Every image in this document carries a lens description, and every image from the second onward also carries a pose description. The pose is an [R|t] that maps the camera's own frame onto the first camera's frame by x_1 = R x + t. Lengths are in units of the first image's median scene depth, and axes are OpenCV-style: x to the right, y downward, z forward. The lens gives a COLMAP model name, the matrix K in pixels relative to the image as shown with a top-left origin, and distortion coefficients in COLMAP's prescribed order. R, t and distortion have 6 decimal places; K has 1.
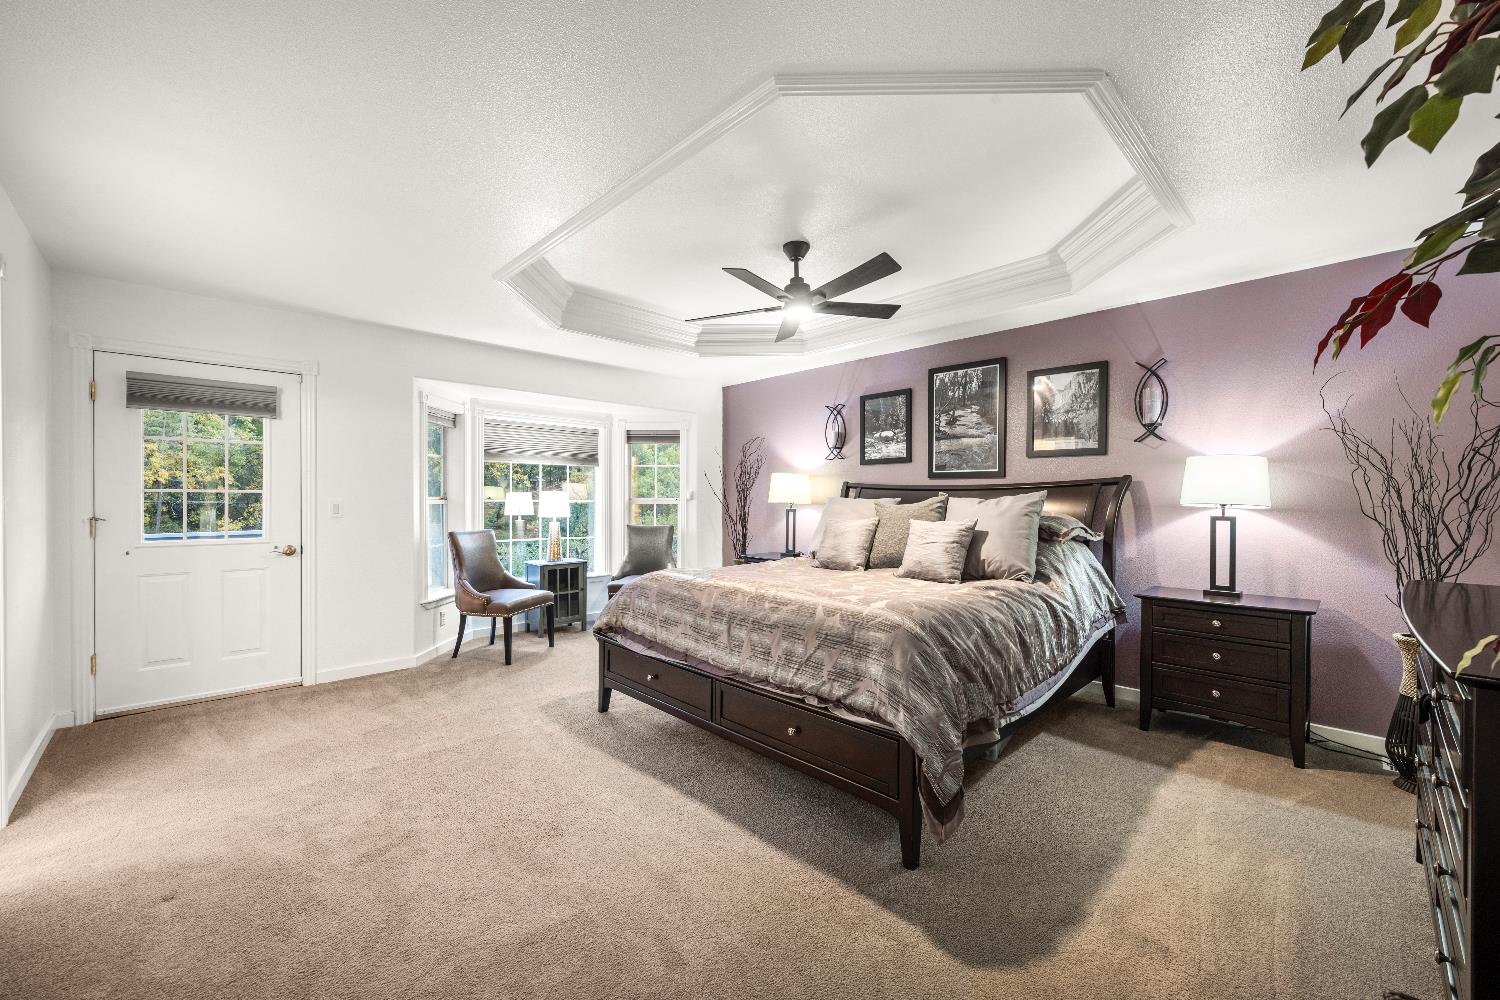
lens RADIAL K [[596.2, 0, 743.7], [0, 596.2, 503.4], [0, 0, 1]] dist [-0.001329, 0.000022]
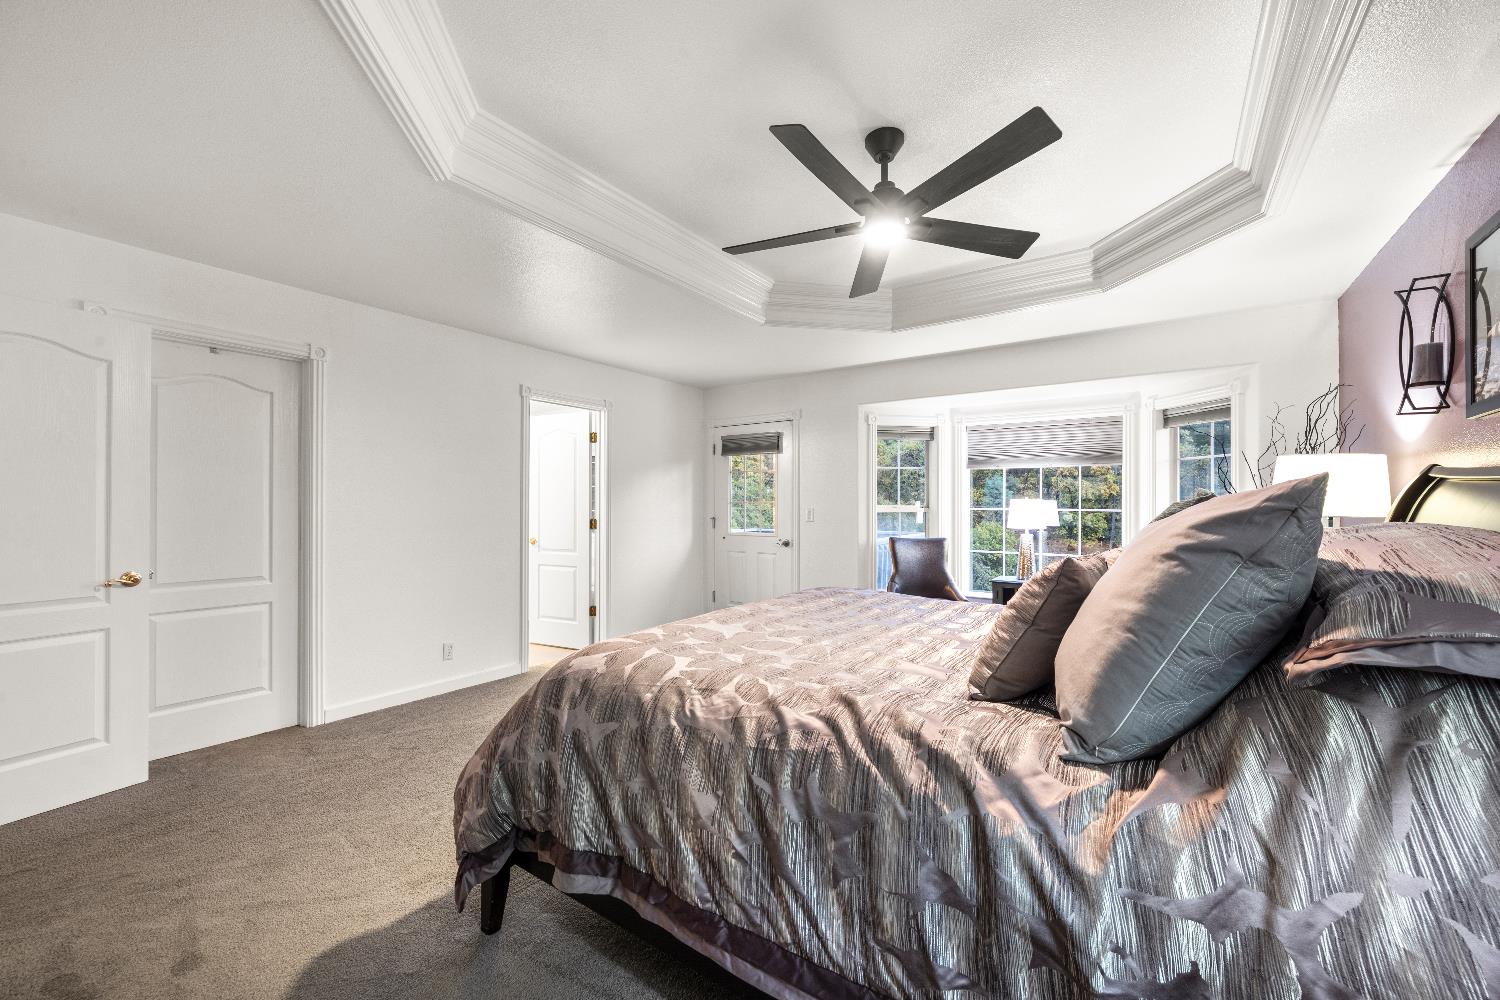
lens RADIAL K [[596.2, 0, 743.7], [0, 596.2, 503.4], [0, 0, 1]] dist [-0.001329, 0.000022]
pose [[0.198438, -0.007655, -0.980084, 0.644072], [-0.009039, 0.999913, -0.009640, -0.001509], [0.980072, 0.010772, 0.198351, 0.611518]]
